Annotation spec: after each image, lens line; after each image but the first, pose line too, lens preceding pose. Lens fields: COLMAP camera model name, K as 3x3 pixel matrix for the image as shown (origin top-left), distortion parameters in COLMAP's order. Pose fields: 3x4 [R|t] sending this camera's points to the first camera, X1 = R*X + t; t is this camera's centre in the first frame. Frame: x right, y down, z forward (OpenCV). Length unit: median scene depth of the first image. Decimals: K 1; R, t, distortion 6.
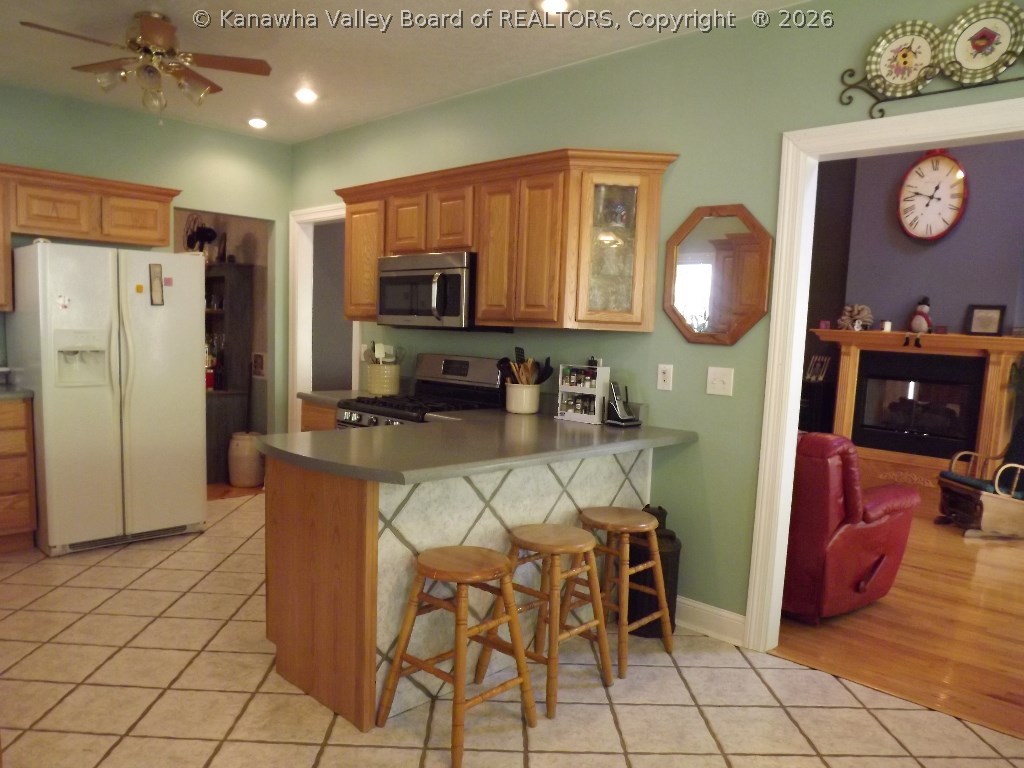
lens RADIAL K [[766.9, 0, 512.0], [0, 766.9, 384.0], [0, 0, 1]] dist [-0.008070, -0.001576]
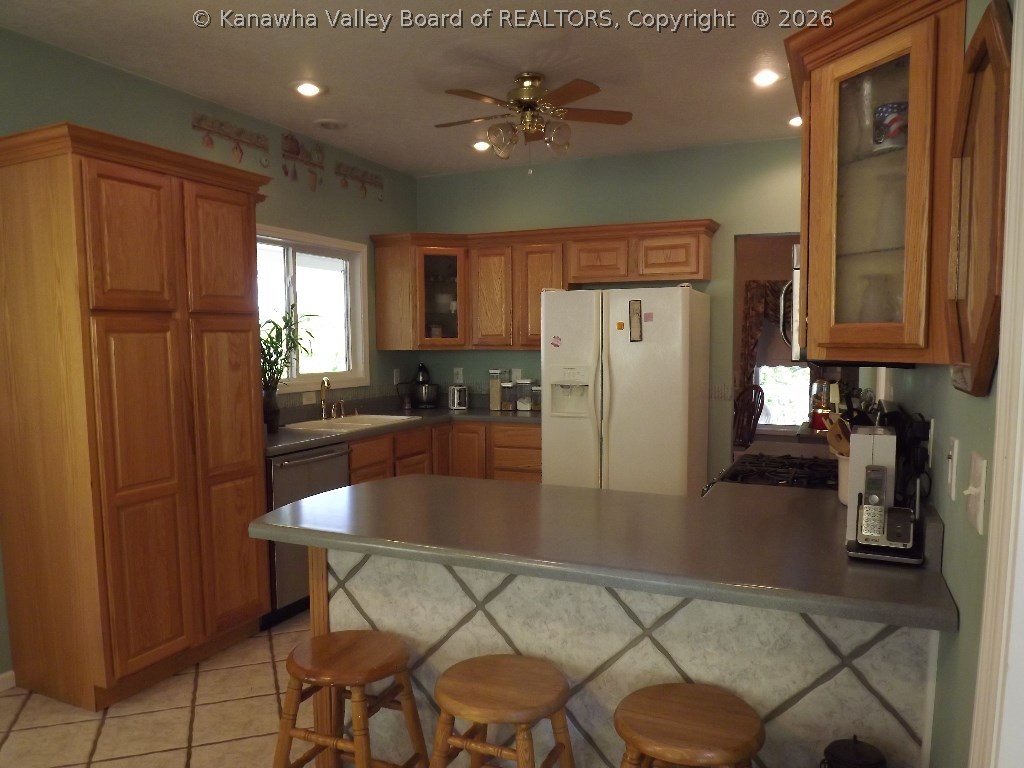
lens RADIAL K [[766.9, 0, 512.0], [0, 766.9, 384.0], [0, 0, 1]] dist [-0.008070, -0.001576]
pose [[0.364028, 0.024512, -0.931065, 0.535473], [-0.065133, 0.997876, 0.000805, -0.046517], [0.929108, 0.060350, 0.364851, 0.615287]]
